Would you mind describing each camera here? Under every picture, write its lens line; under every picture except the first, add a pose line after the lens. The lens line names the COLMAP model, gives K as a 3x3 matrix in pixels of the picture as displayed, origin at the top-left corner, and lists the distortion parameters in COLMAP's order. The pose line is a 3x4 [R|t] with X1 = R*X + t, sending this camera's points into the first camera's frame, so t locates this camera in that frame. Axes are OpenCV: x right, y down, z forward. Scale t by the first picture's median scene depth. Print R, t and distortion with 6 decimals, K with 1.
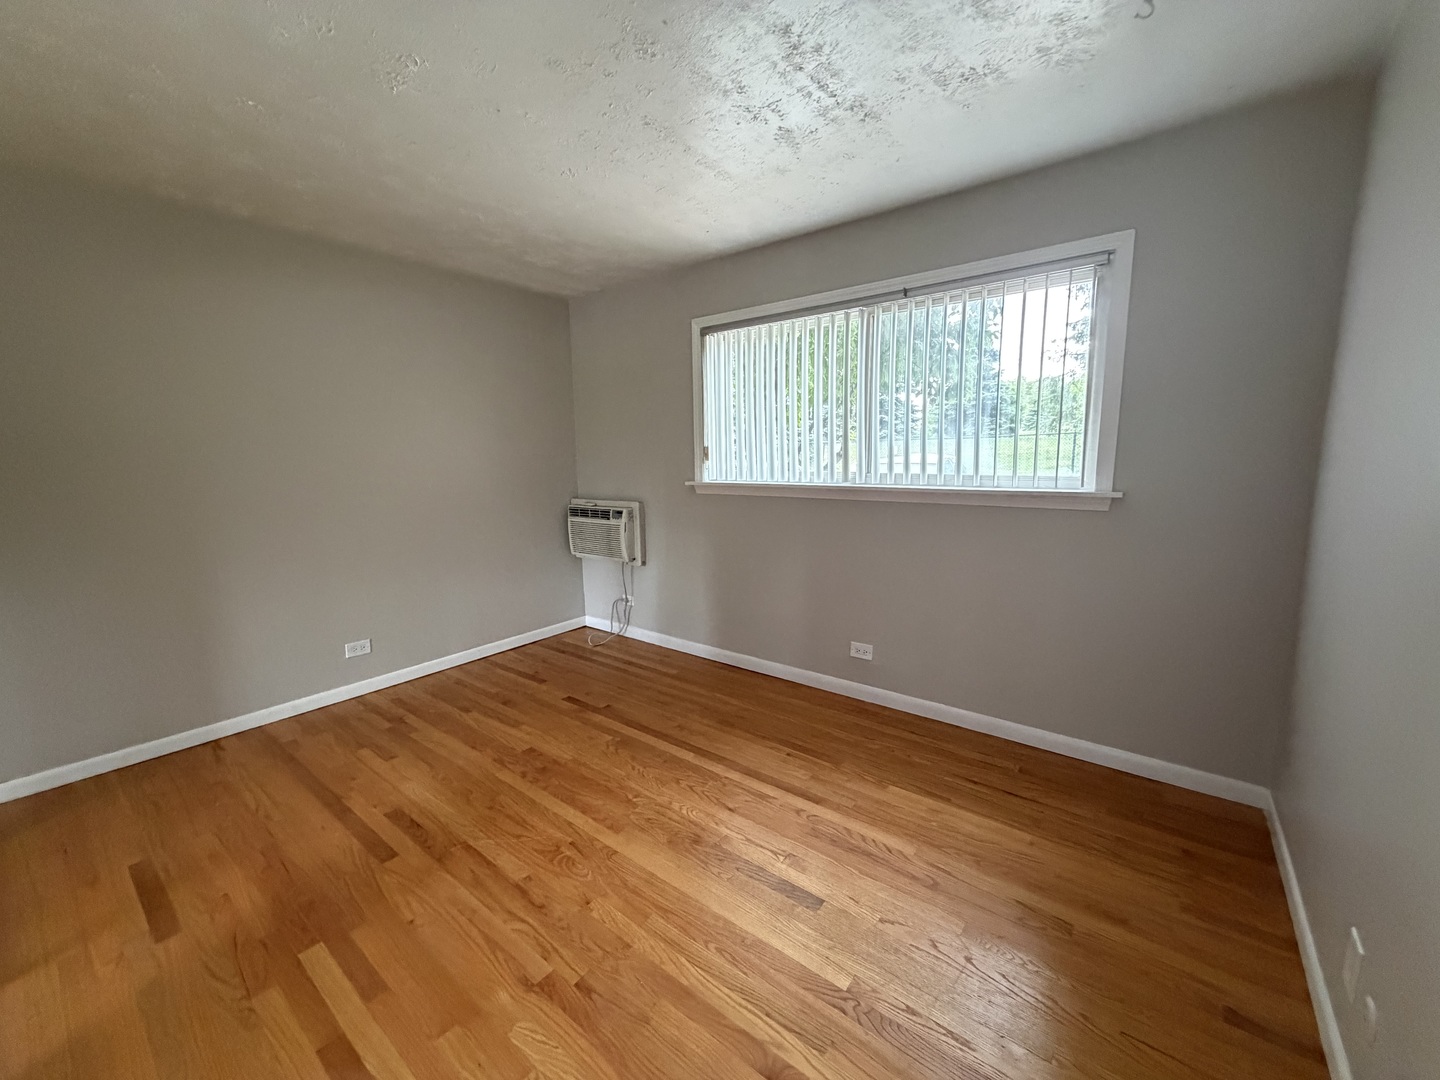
lens RADIAL K [[574.9, 0, 720.9], [0, 574.9, 540.6], [0, 0, 1]] dist [0.000765, 0.000664]
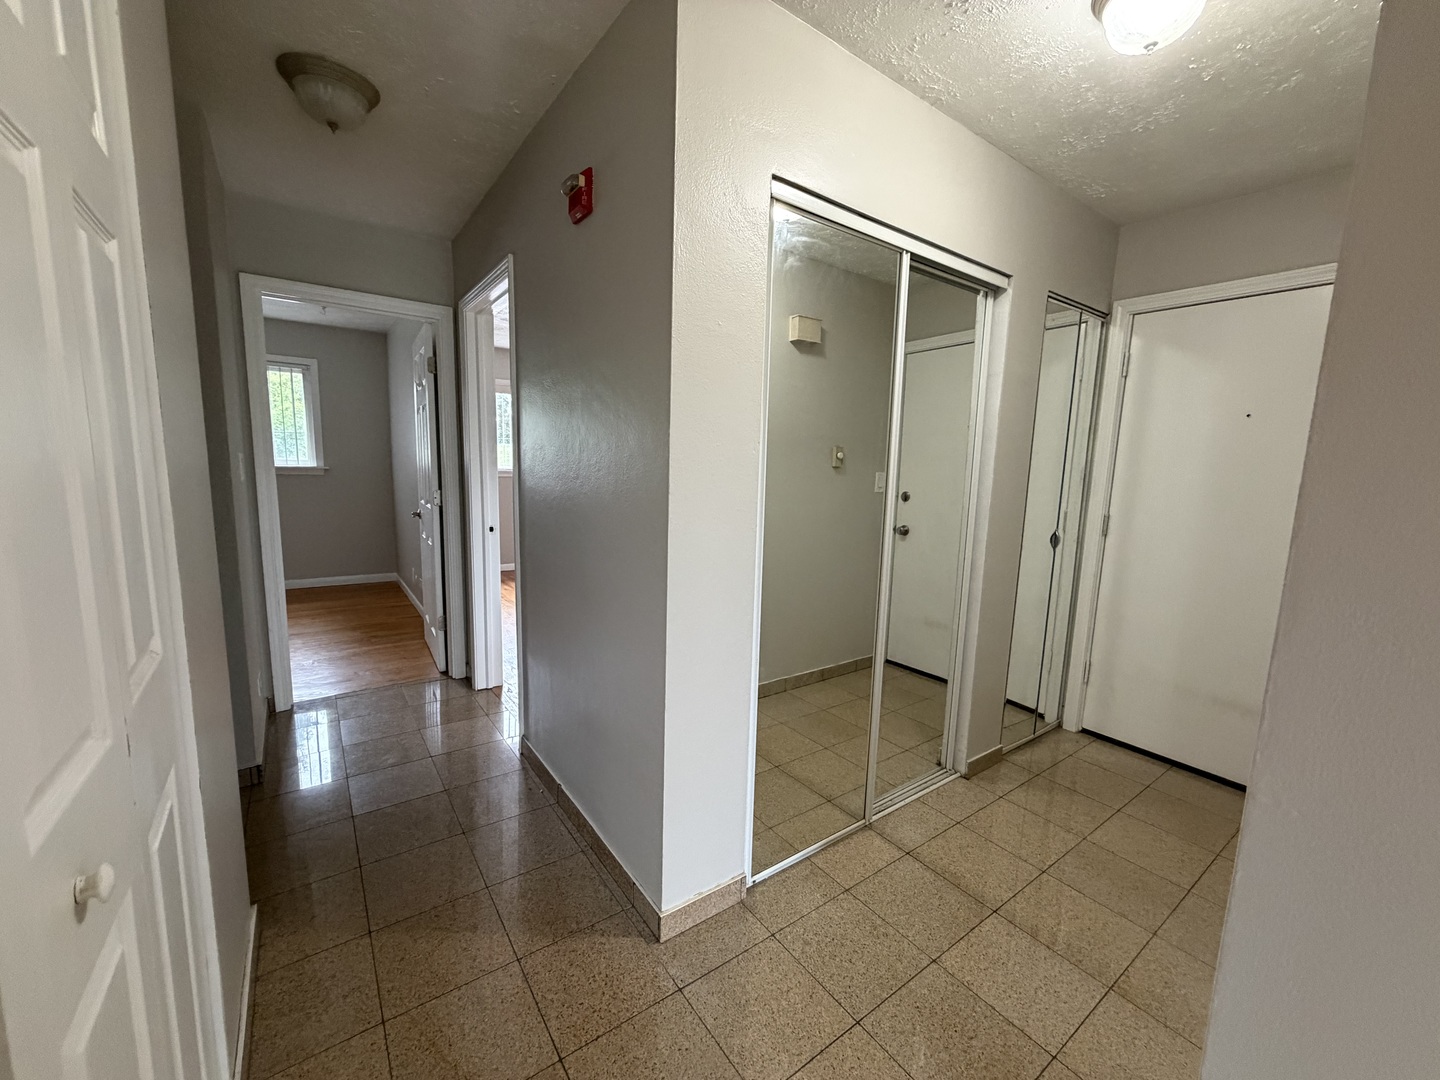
lens RADIAL K [[574.9, 0, 720.5], [0, 574.9, 541.8], [0, 0, 1]] dist [0.000765, 0.000664]
pose [[0.273258, -0.110203, 0.955607, -1.176373], [0.107216, 0.990715, 0.083594, 0.201356], [-0.955947, 0.079614, 0.282536, -1.211470]]
